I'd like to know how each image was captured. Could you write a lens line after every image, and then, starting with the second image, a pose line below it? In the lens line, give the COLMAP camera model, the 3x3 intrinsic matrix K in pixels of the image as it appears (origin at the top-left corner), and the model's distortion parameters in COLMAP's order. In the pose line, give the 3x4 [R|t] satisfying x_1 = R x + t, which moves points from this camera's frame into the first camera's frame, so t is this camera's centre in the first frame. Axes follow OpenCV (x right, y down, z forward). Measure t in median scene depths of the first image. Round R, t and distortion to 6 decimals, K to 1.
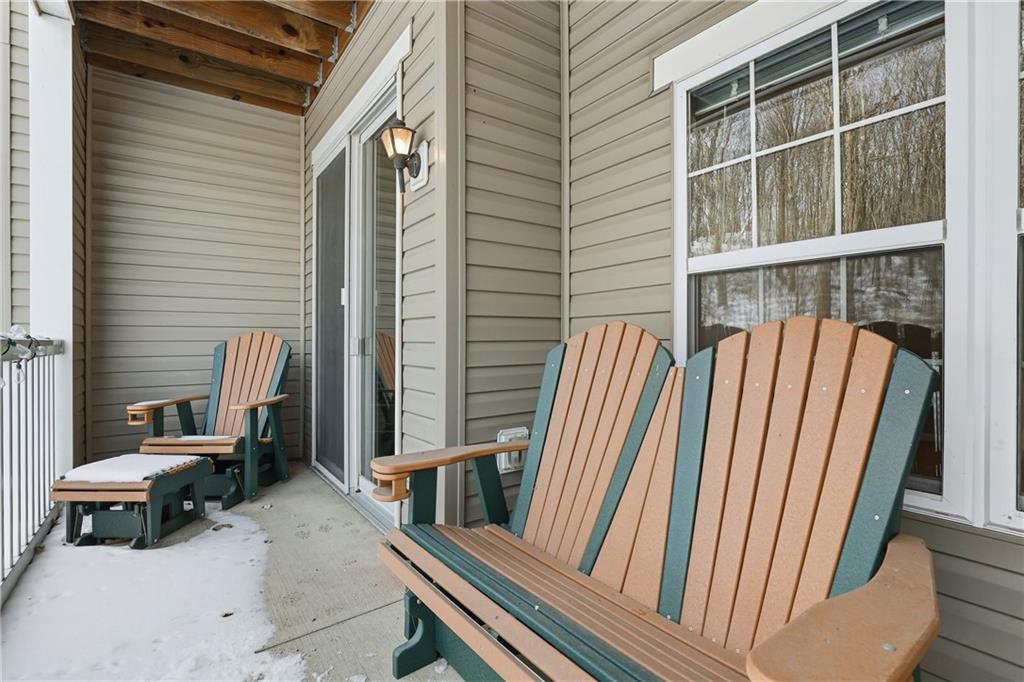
lens RADIAL K [[482.6, 0, 514.9], [0, 482.6, 338.4], [0, 0, 1]] dist [-0.006420, -0.000097]
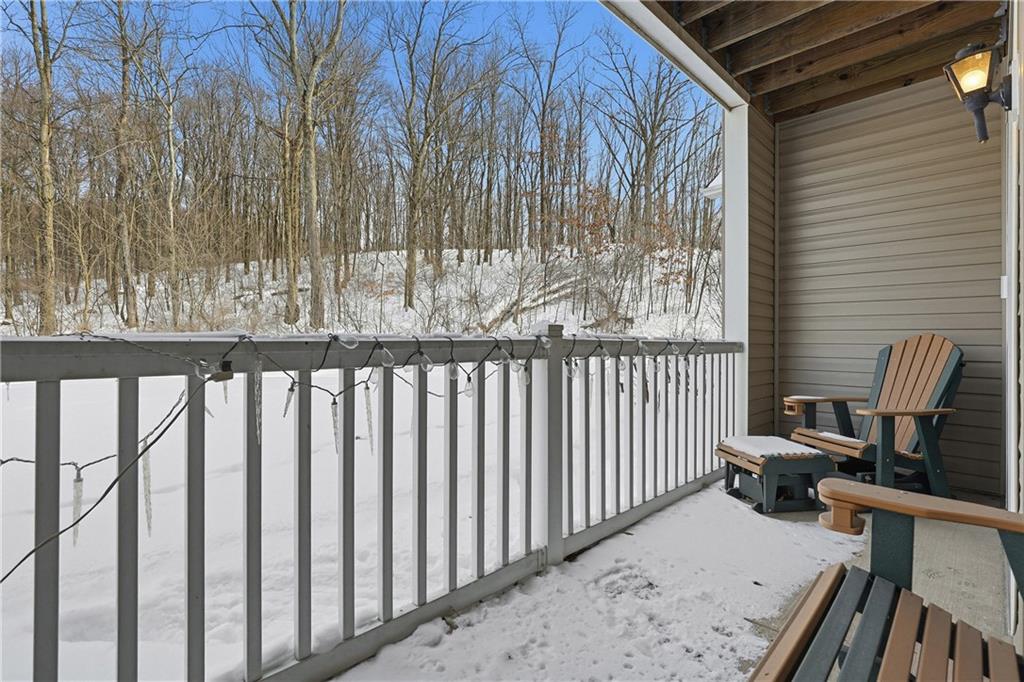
lens RADIAL K [[481.8, 0, 530.1], [0, 481.8, 334.6], [0, 0, 1]] dist [-0.000103, 0.000253]
pose [[0.180894, -0.008264, -0.983468, 0.288901], [-0.003444, 0.999953, -0.009036, -0.004237], [0.983497, 0.005021, 0.180857, 0.168452]]
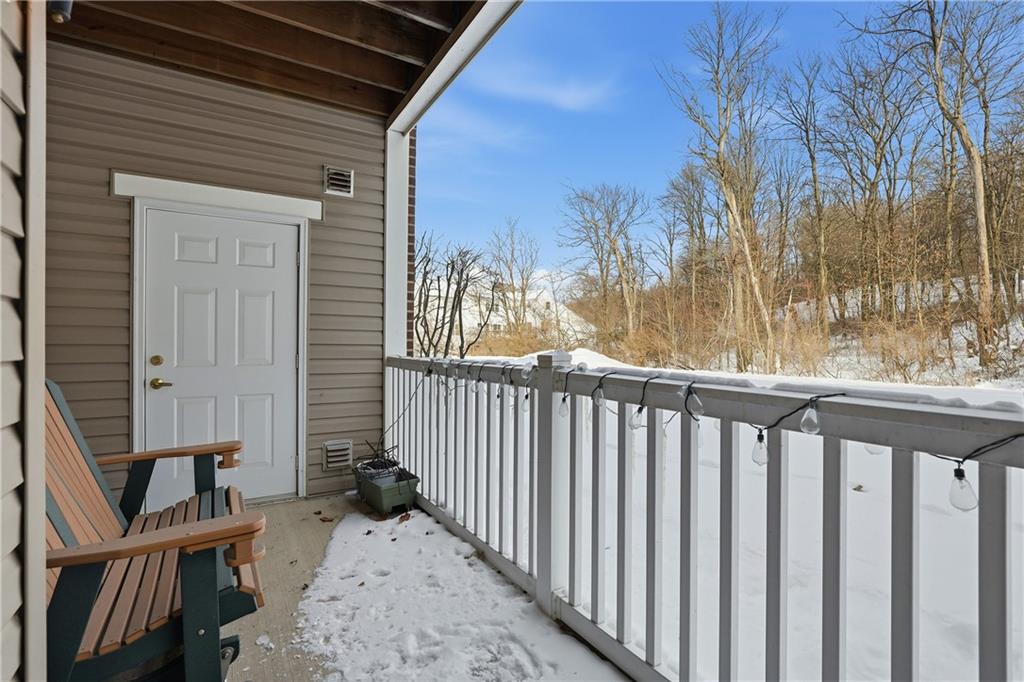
lens RADIAL K [[482.6, 0, 514.9], [0, 482.6, 338.4], [0, 0, 1]] dist [-0.006420, -0.000097]
pose [[-0.997702, -0.001899, 0.067733, -0.486560], [-0.002092, 0.999994, -0.002772, -0.051788], [-0.067728, -0.002908, -0.997700, 1.096914]]
